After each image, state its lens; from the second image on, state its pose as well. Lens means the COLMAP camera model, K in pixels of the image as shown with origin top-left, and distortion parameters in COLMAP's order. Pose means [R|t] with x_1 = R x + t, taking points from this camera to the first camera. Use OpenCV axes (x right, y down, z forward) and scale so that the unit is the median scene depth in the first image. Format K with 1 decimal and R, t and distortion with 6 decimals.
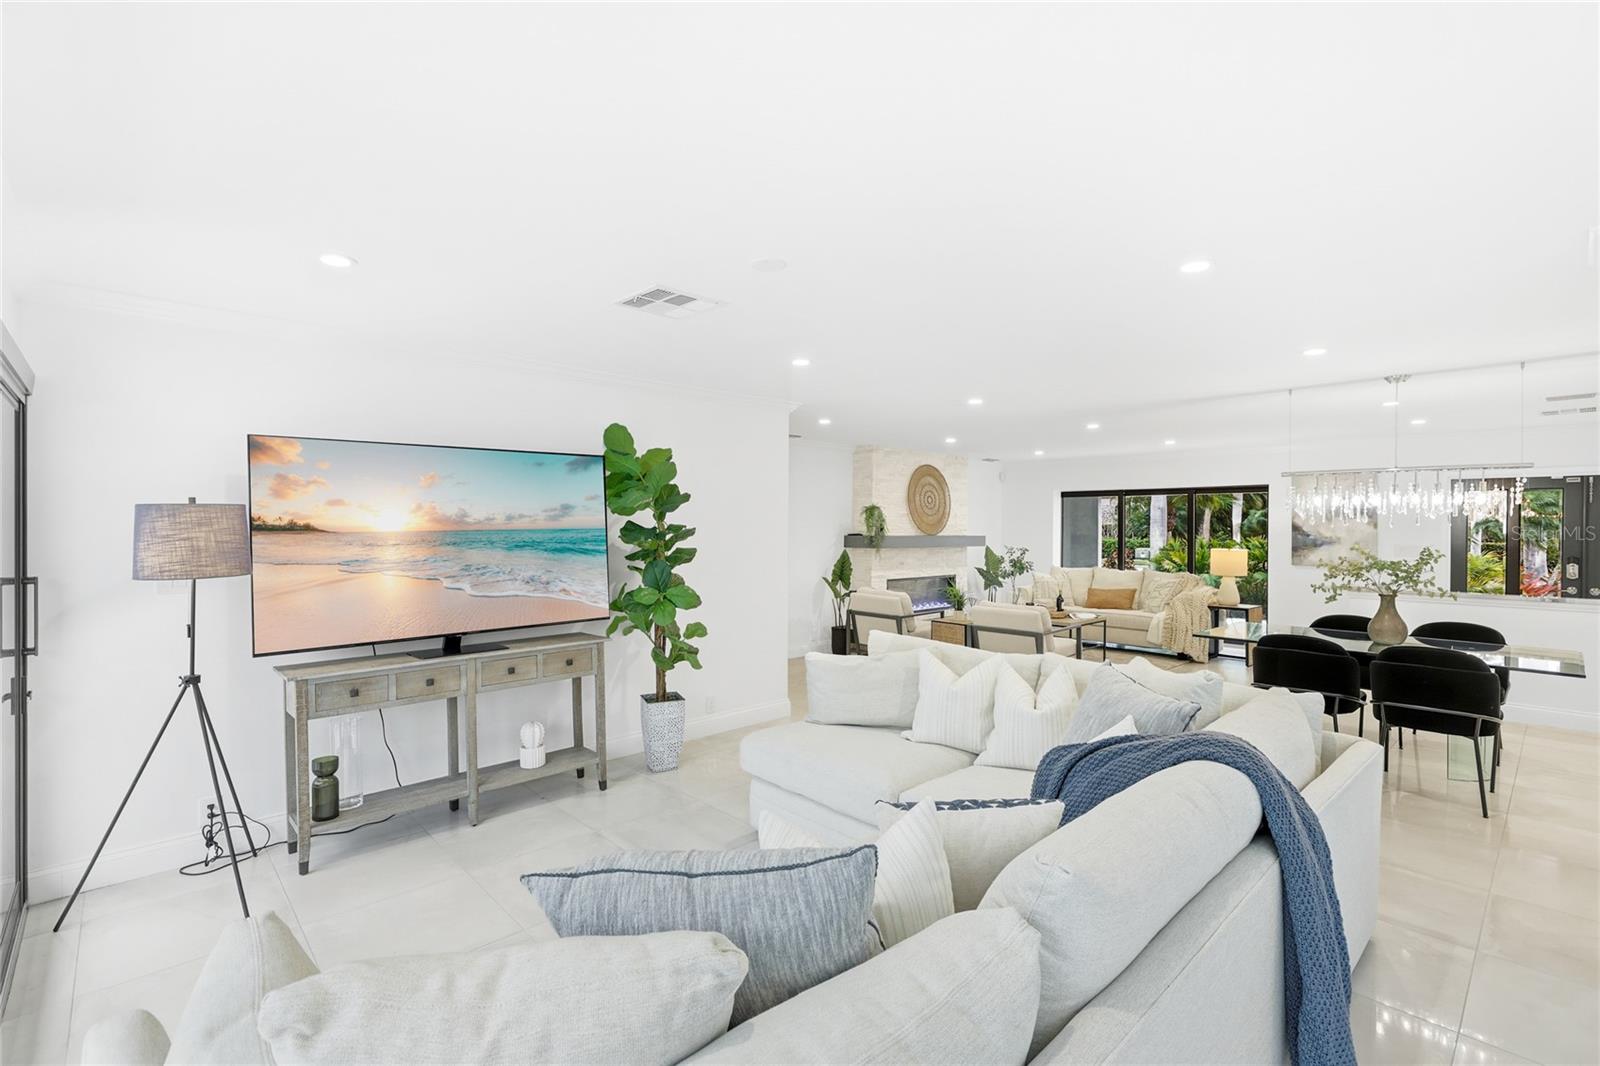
lens RADIAL K [[712.6, 0, 784.1], [0, 712.6, 528.5], [0, 0, 1]] dist [-0.014370, 0.002725]
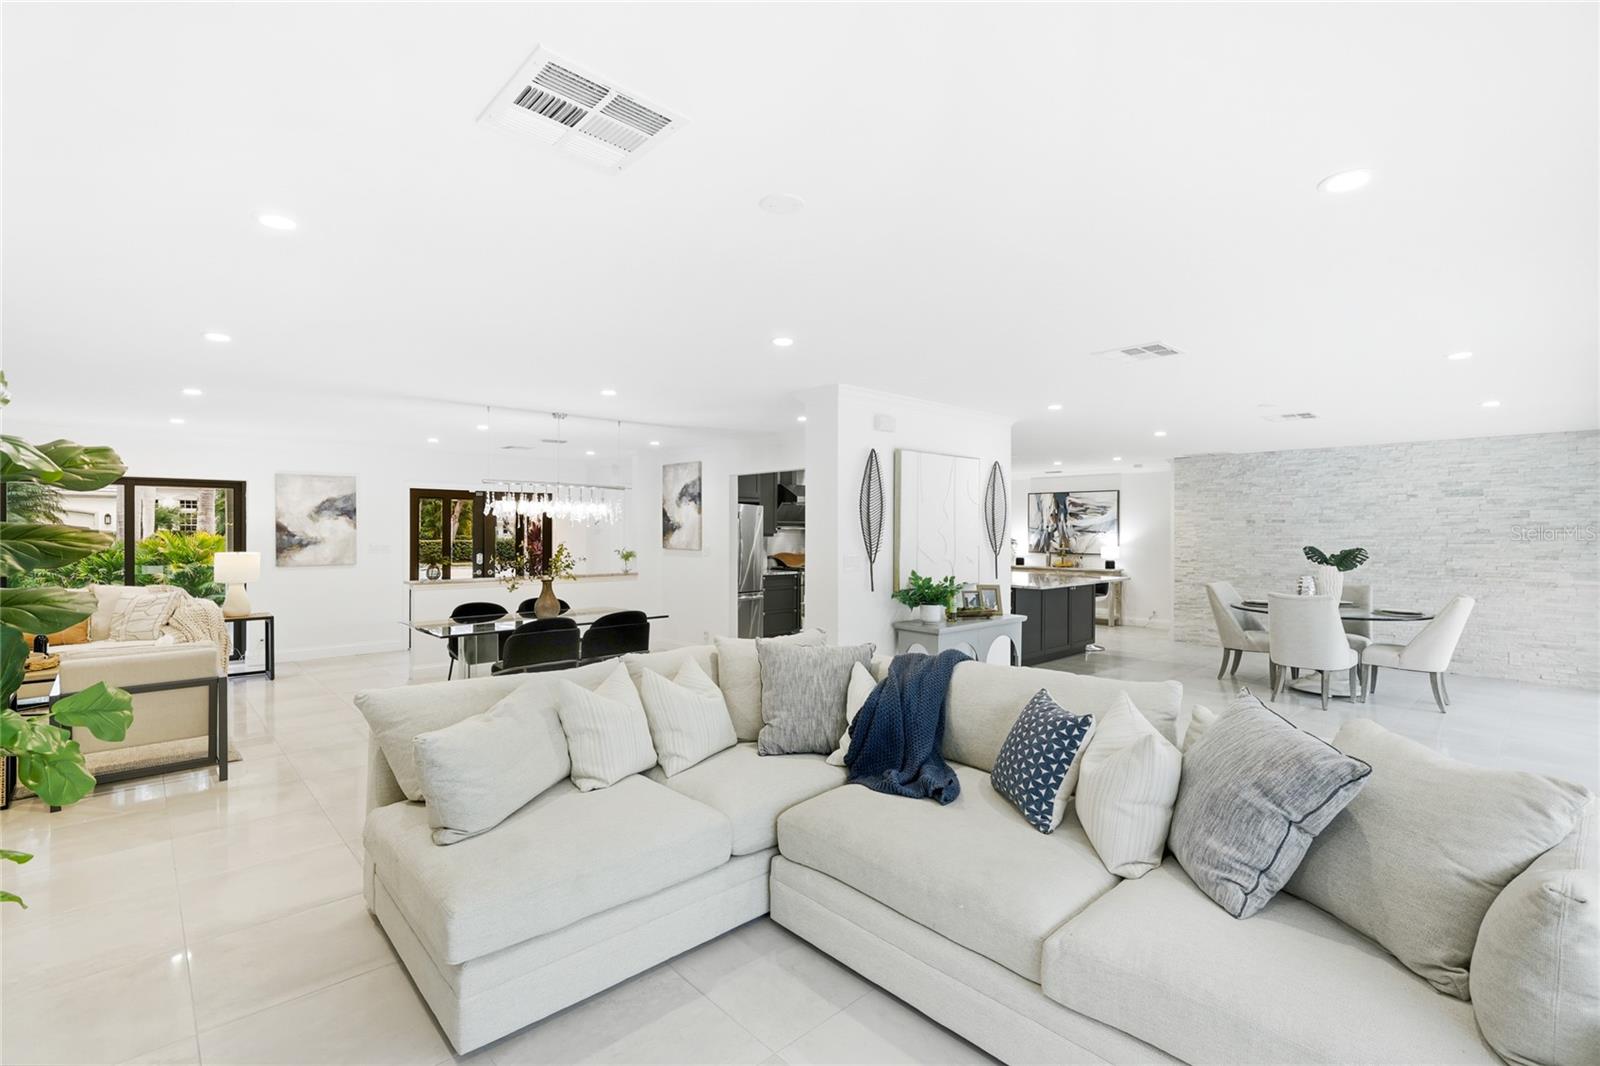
lens RADIAL K [[712.6, 0, 794.8], [0, 712.6, 530.0], [0, 0, 1]] dist [-0.014370, 0.002725]
pose [[-0.006720, -0.002684, 0.999974, -0.453785], [-0.000087, 0.999996, 0.002683, -0.002047], [-0.999977, -0.000069, -0.006721, 0.533088]]
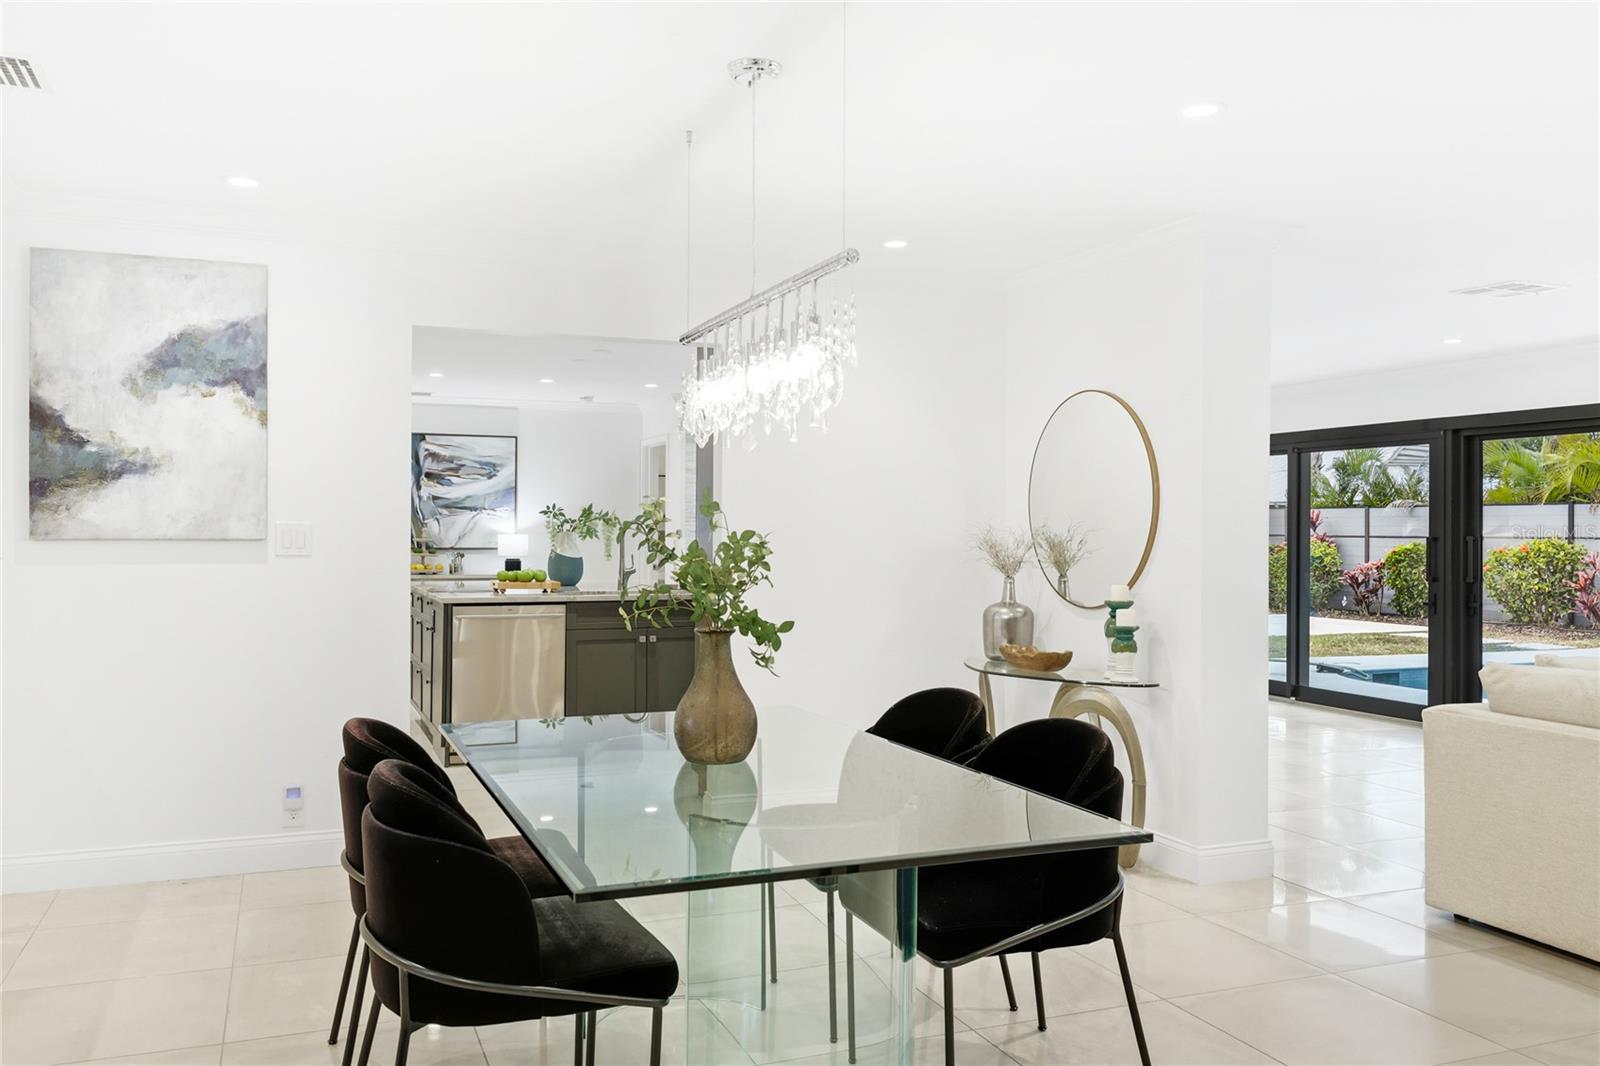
lens RADIAL K [[1287.5, 0, 806.2], [0, 1287.5, 529.5], [0, 0, 1]] dist [0.014708, -0.009948]
pose [[-0.939597, -0.008090, 0.342186, 0.553987], [-0.007372, 0.999967, 0.003399, 0.037636], [-0.342202, 0.000671, -0.939626, 1.584506]]
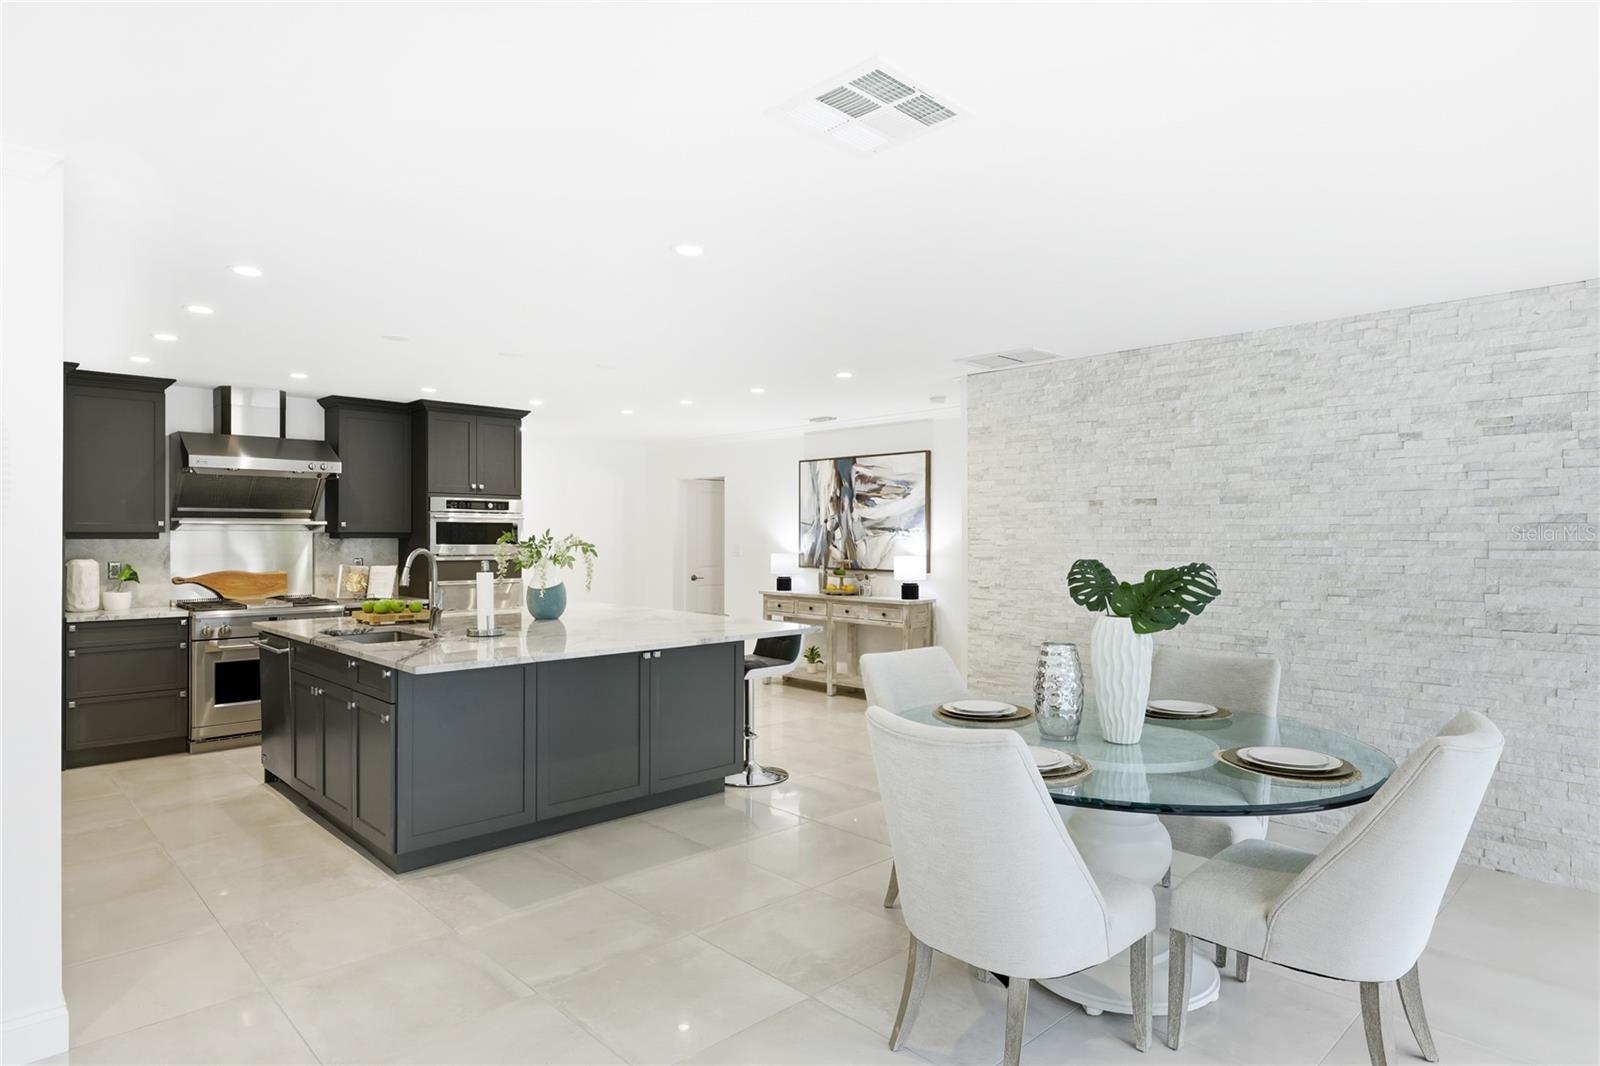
lens RADIAL K [[914.7, 0, 803.2], [0, 914.7, 535.7], [0, 0, 1]] dist [0.004690, -0.004710]
pose [[-0.030544, -0.004498, 0.999523, 0.312513], [0.002203, 0.999987, 0.004567, 0.014160], [-0.999531, 0.002341, -0.030533, -0.302601]]
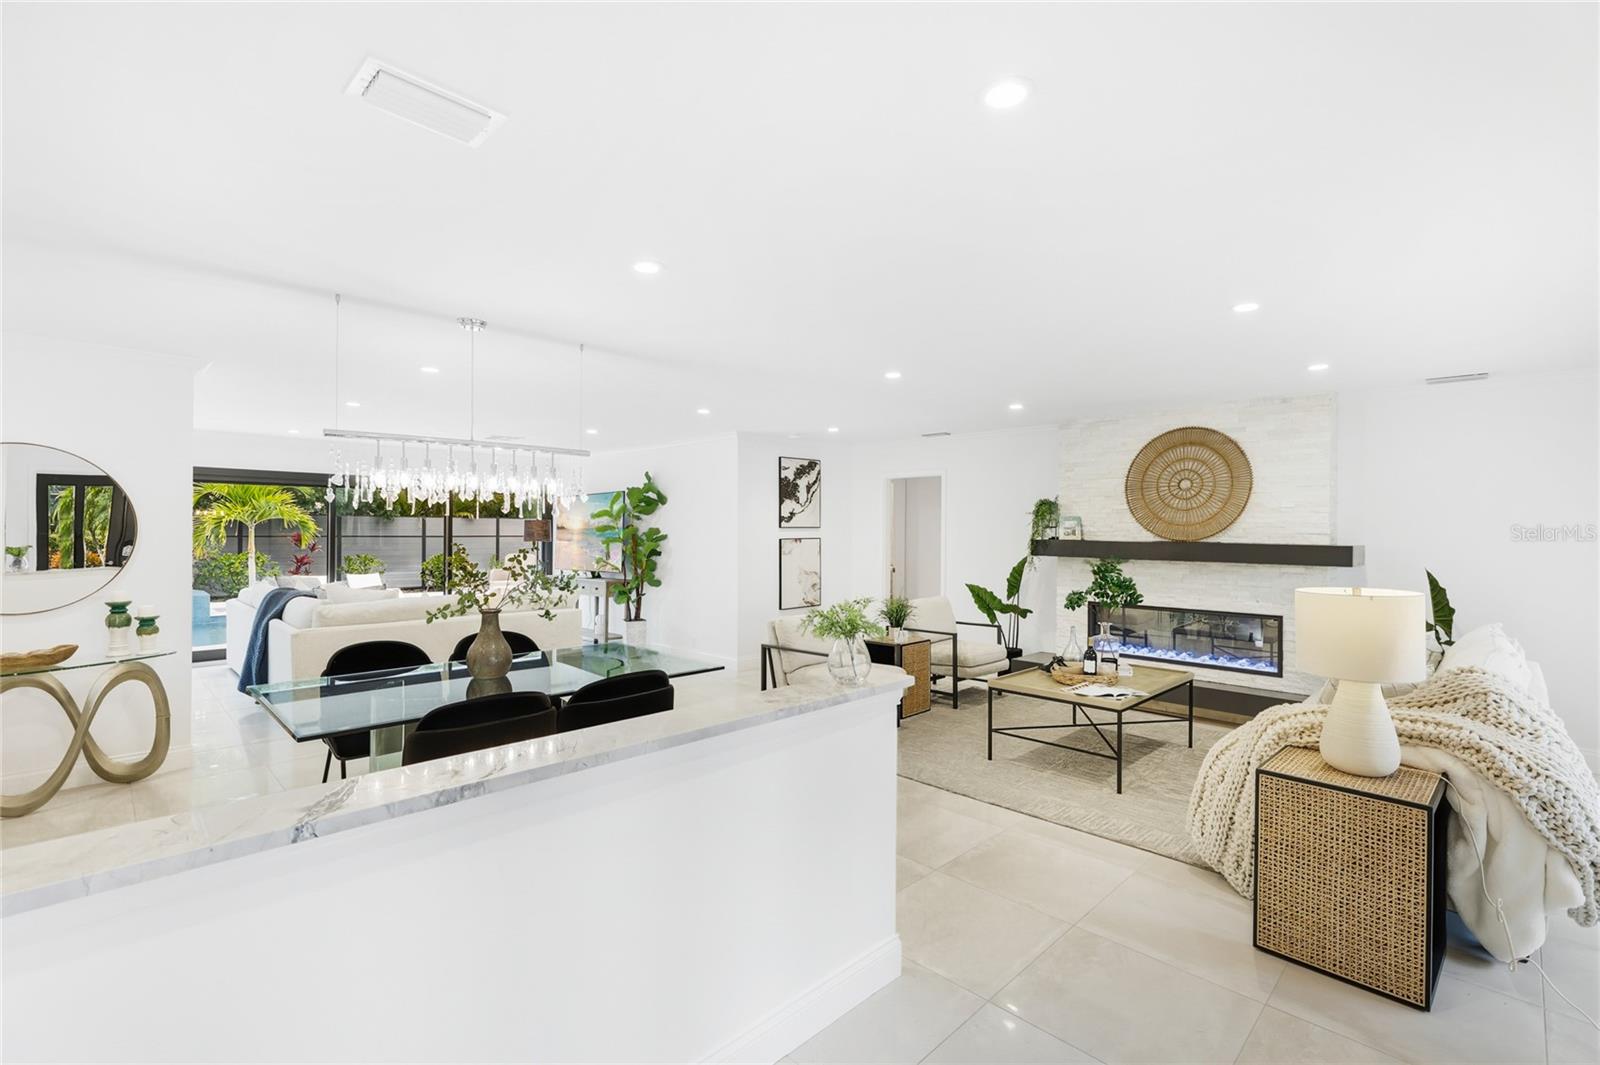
lens RADIAL K [[712.6, 0, 807.1], [0, 712.6, 542.9], [0, 0, 1]] dist [-0.014370, 0.002725]
pose [[0.050306, 0.014412, -0.998630, 1.606821], [-0.006607, 0.999879, 0.014097, 0.008429], [0.998712, 0.005889, 0.050395, 1.286427]]
